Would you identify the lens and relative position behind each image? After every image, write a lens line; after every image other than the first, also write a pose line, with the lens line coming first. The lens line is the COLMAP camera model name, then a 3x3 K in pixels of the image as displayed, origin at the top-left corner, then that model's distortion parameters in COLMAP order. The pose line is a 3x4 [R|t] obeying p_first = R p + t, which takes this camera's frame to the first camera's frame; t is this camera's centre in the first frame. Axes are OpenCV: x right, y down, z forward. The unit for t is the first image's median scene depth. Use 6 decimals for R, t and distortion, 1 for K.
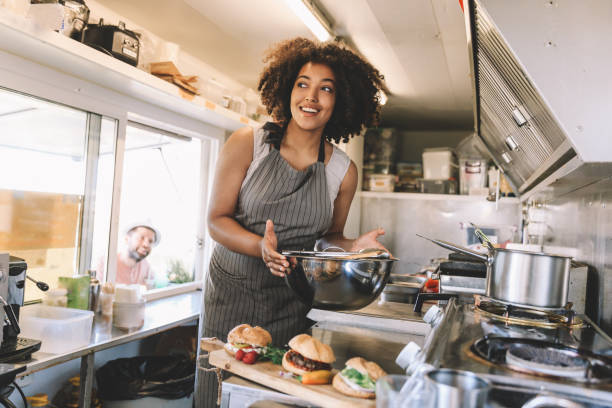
lens RADIAL K [[519.9, 0, 302.3], [0, 519.9, 202.0], [0, 0, 1]] dist [-0.008725, 0.003842]
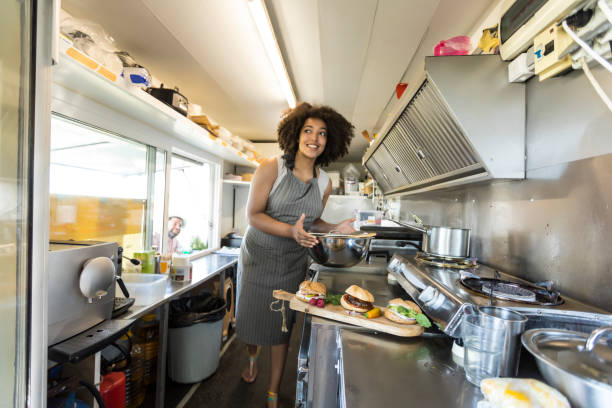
lens RADIAL K [[268.4, 0, 304.9], [0, 268.4, 206.2], [0, 0, 1]] dist [0.001307, -0.002124]
pose [[0.971197, -0.022622, 0.237200, -0.151472], [0.016263, 0.999455, 0.028731, -0.007345], [-0.237721, -0.024046, 0.971036, 0.105867]]
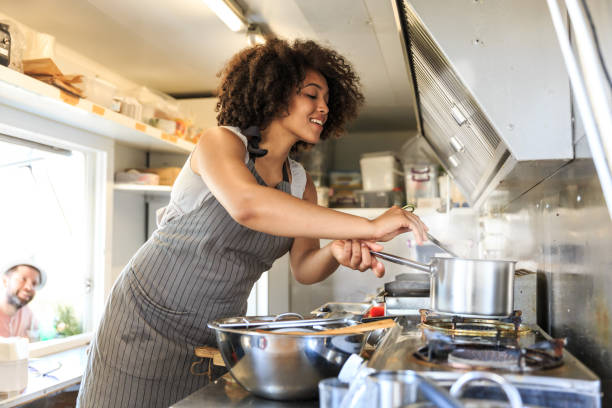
lens RADIAL K [[683.7, 0, 301.3], [0, 683.7, 203.1], [0, 0, 1]] dist [-0.001316, 0.000000]
pose [[0.989764, -0.046360, 0.134975, -0.017240], [0.051315, 0.998122, -0.033463, 0.011418], [-0.133170, 0.040047, 0.990284, -0.100493]]
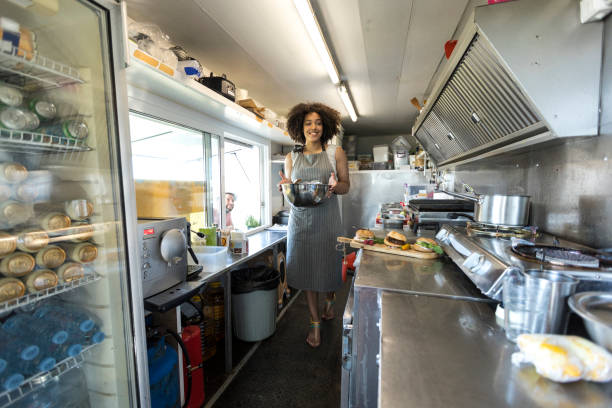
lens RADIAL K [[268.4, 0, 304.9], [0, 268.4, 207.1], [0, 0, 1]] dist [0.001307, -0.002124]
pose [[0.996153, -0.069895, 0.052863, -0.144962], [0.064231, 0.992693, 0.102152, 0.002230], [-0.059617, -0.098364, 0.993363, 0.080708]]
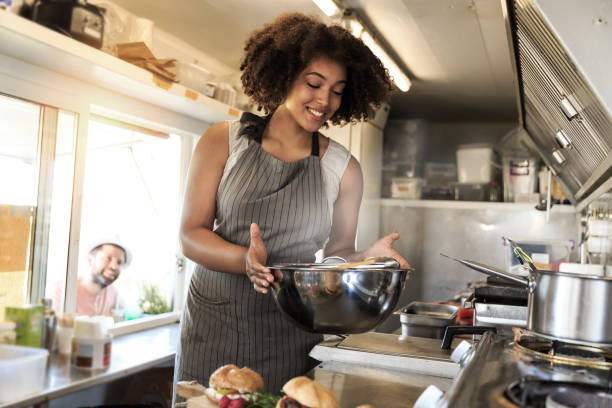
lens RADIAL K [[649.8, 0, 301.6], [0, 649.8, 201.9], [0, 0, 1]] dist [0.001406, 0.000000]
pose [[0.999905, -0.006037, -0.012406, 0.007791], [0.005859, 0.999880, -0.014316, -0.003331], [0.012491, 0.014242, 0.999821, -0.014081]]
